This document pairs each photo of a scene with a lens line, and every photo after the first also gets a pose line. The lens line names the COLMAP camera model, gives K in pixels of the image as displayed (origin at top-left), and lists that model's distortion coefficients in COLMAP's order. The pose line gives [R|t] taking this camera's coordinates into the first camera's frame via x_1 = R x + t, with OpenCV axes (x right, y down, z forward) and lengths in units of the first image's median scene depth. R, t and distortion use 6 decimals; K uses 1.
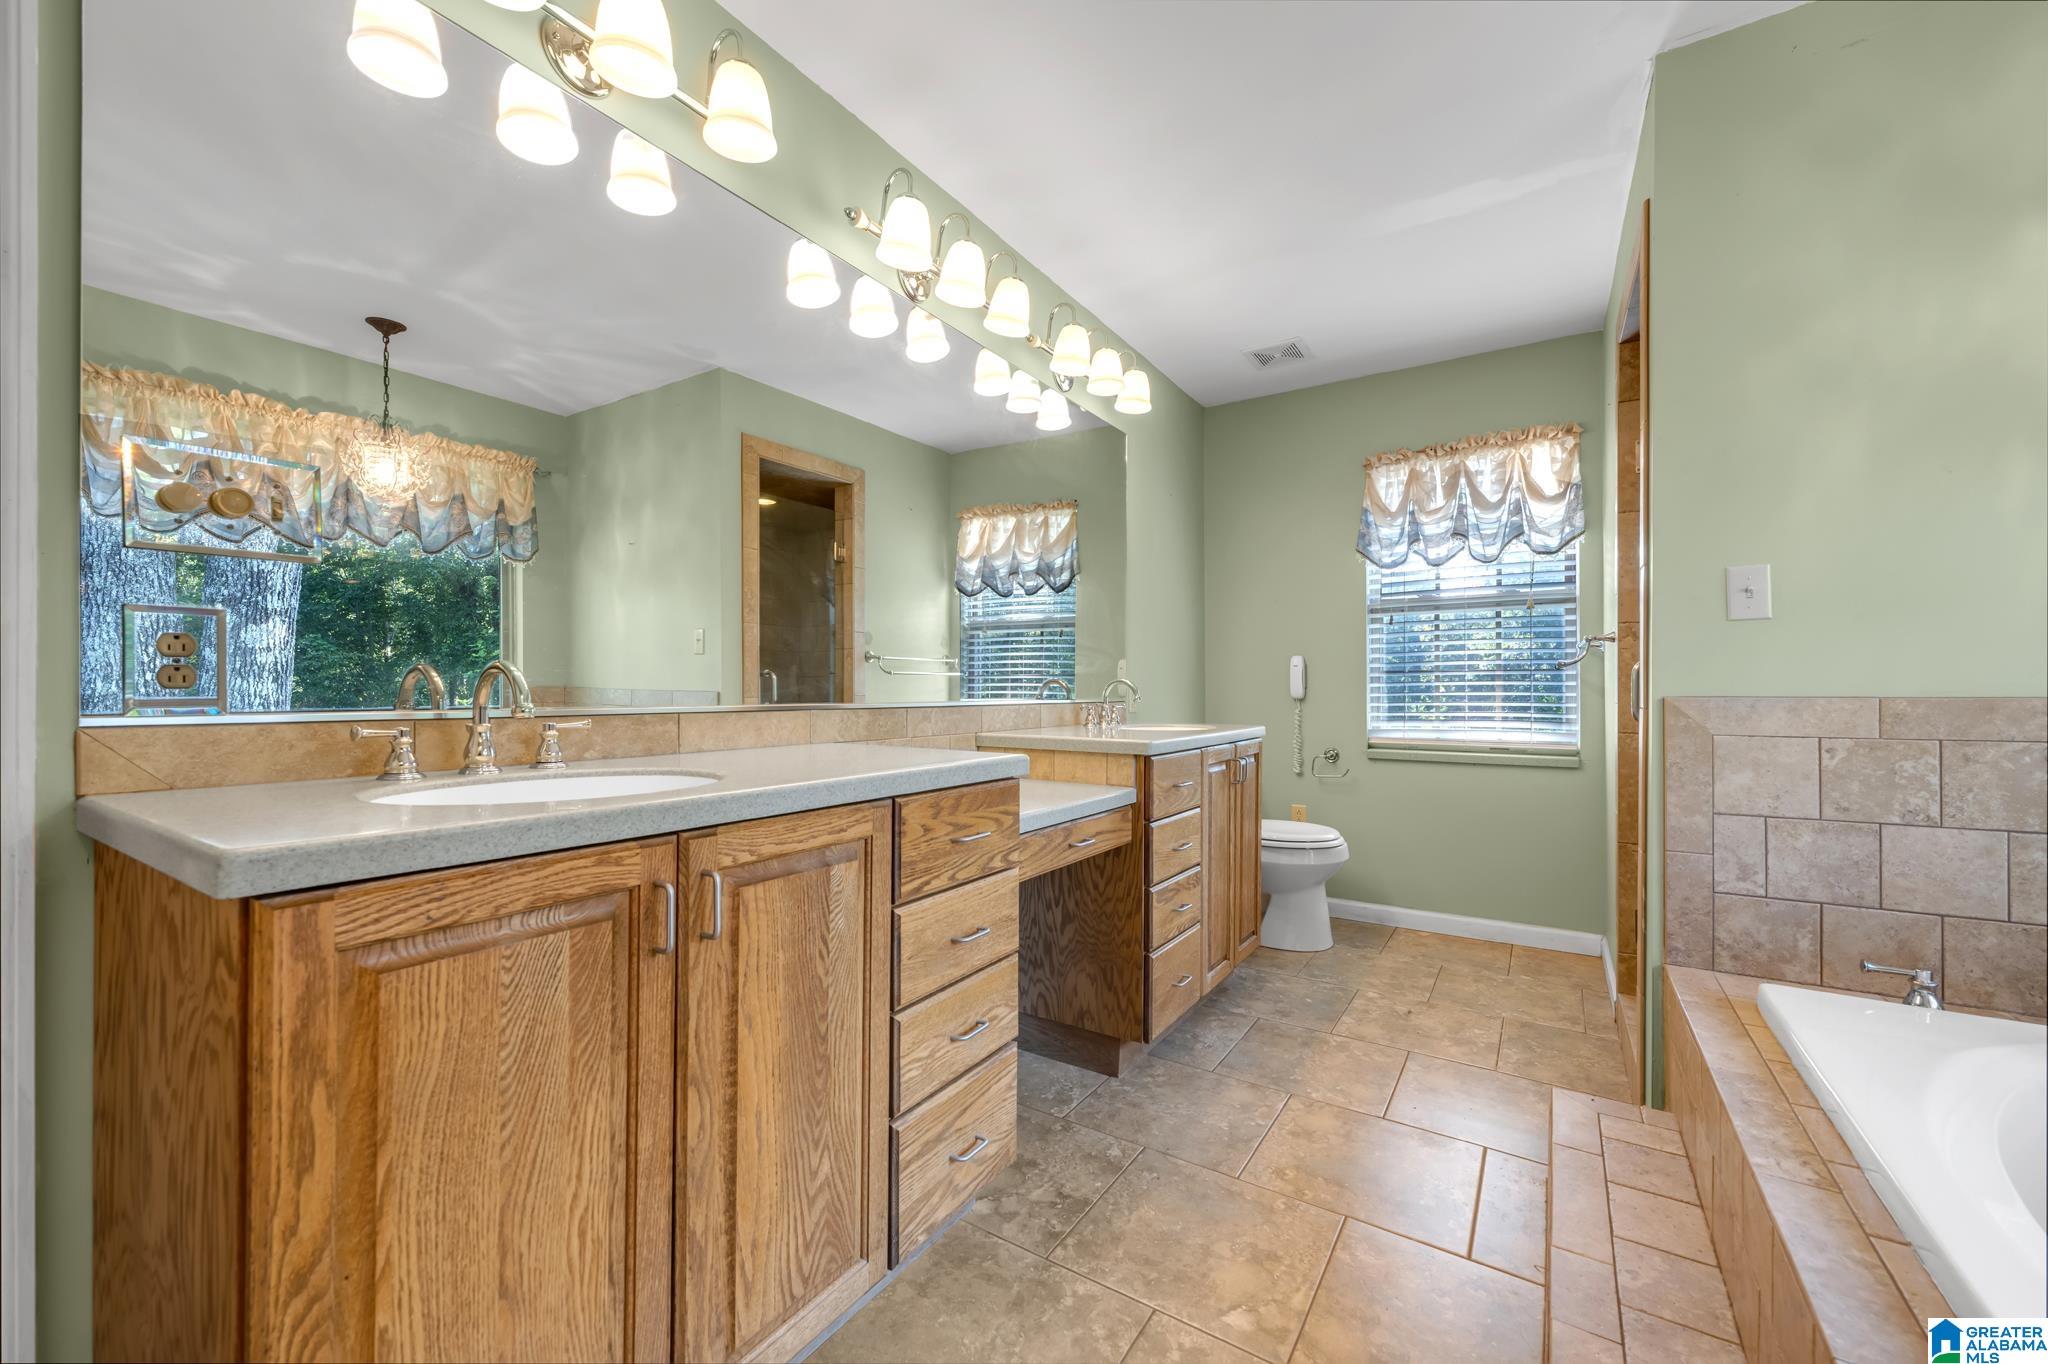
lens RADIAL K [[851.9, 0, 1017.5], [0, 851.9, 680.9], [0, 0, 1]] dist [0.000384, 0.000022]
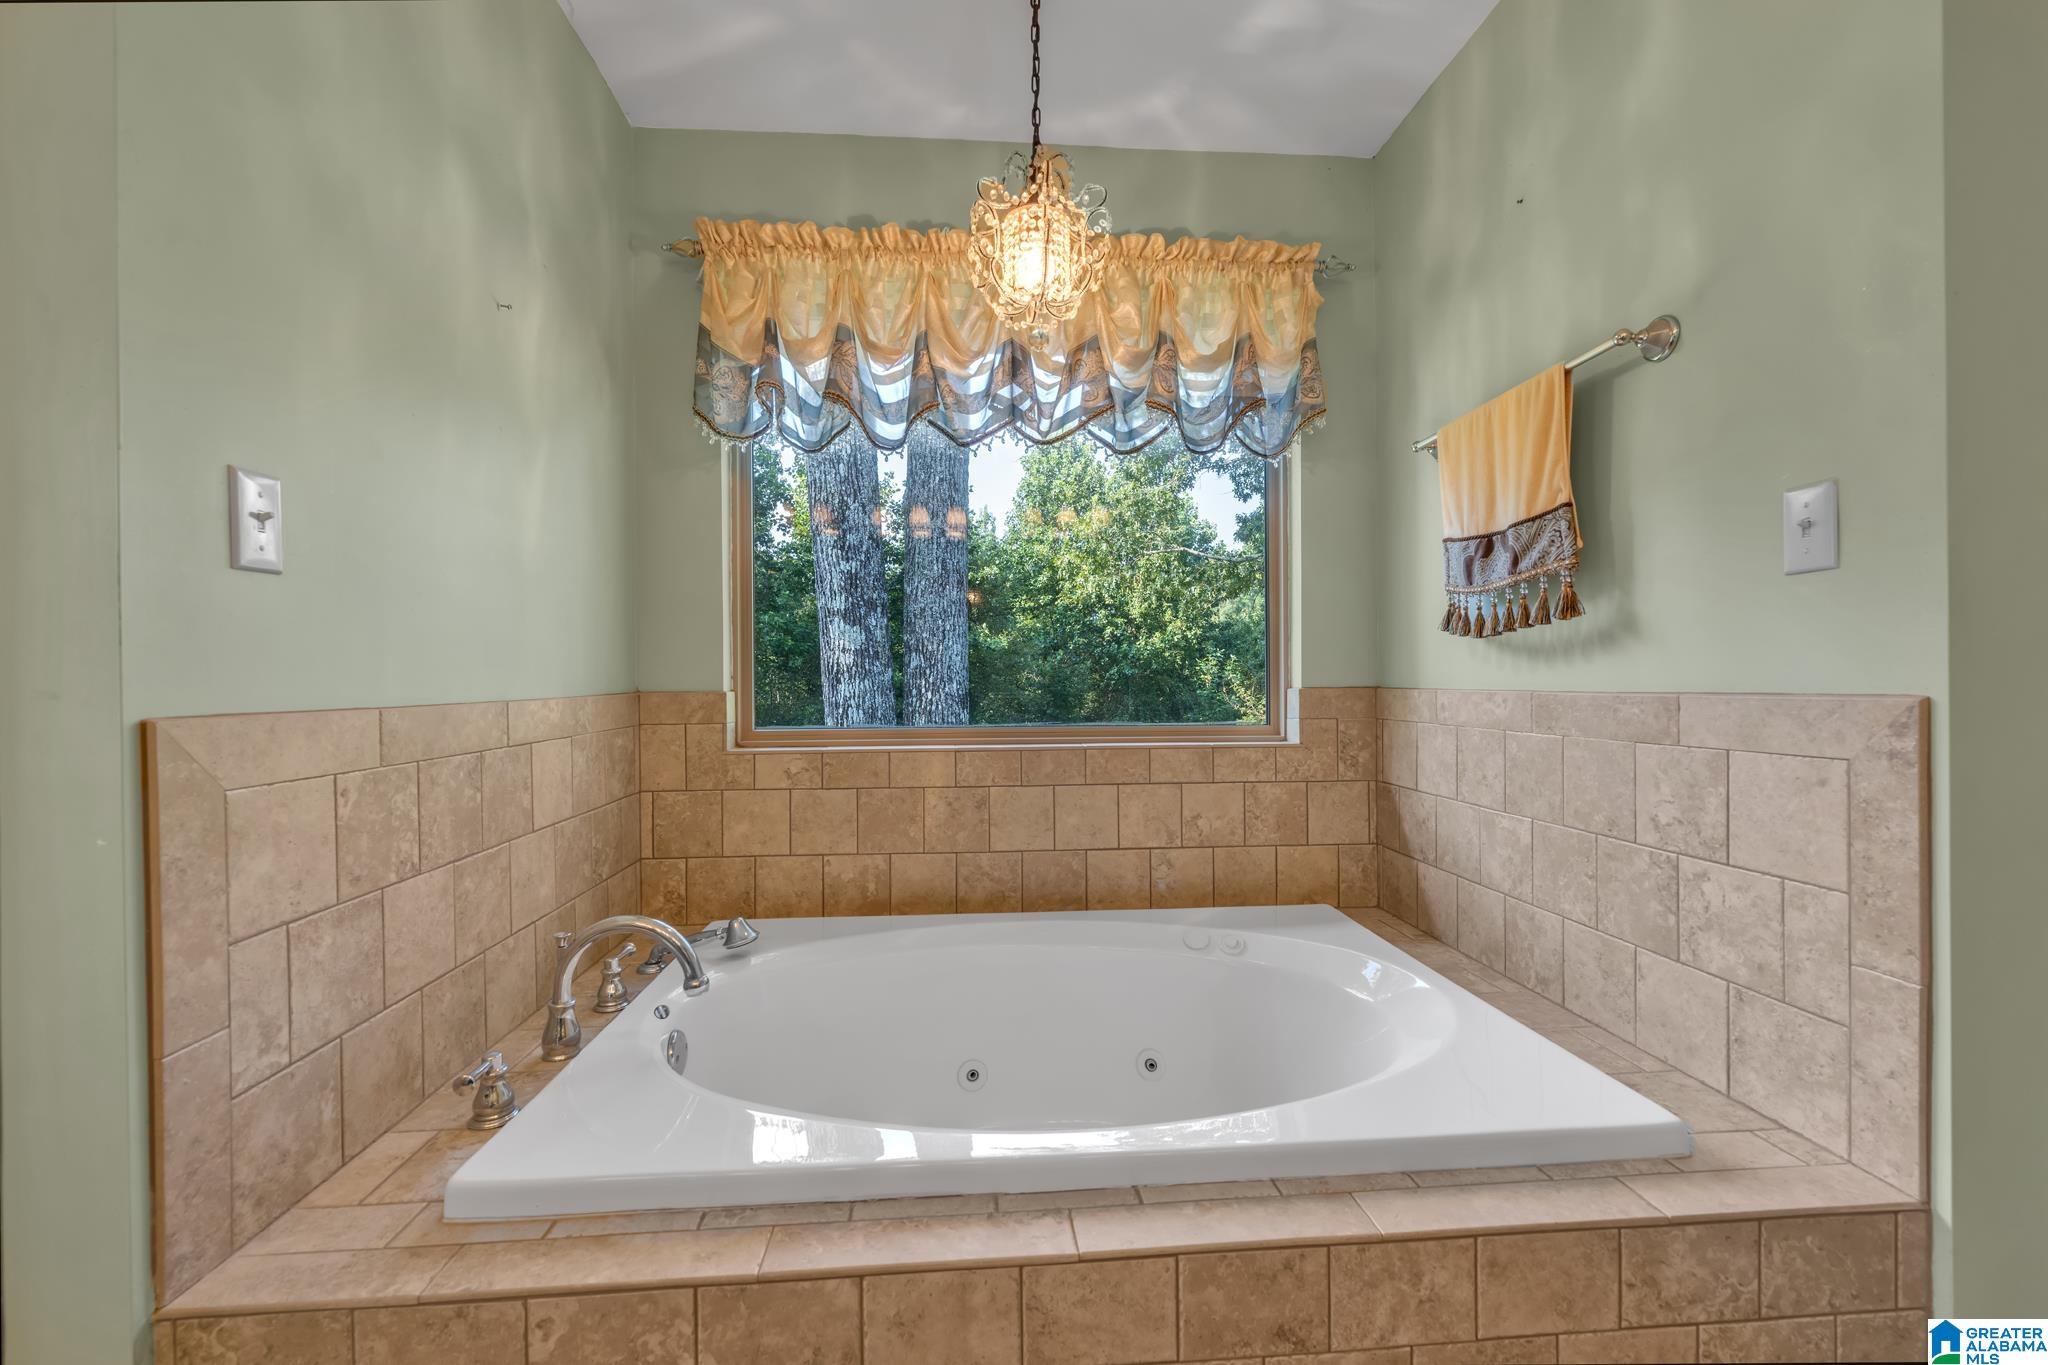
lens RADIAL K [[851.9, 0, 1028.1], [0, 851.9, 688.1], [0, 0, 1]] dist [0.000384, 0.000022]
pose [[-0.604256, -0.002117, 0.796788, 0.130968], [0.002030, 0.999989, 0.004196, 0.001326], [-0.796788, 0.004153, -0.604245, 0.970548]]
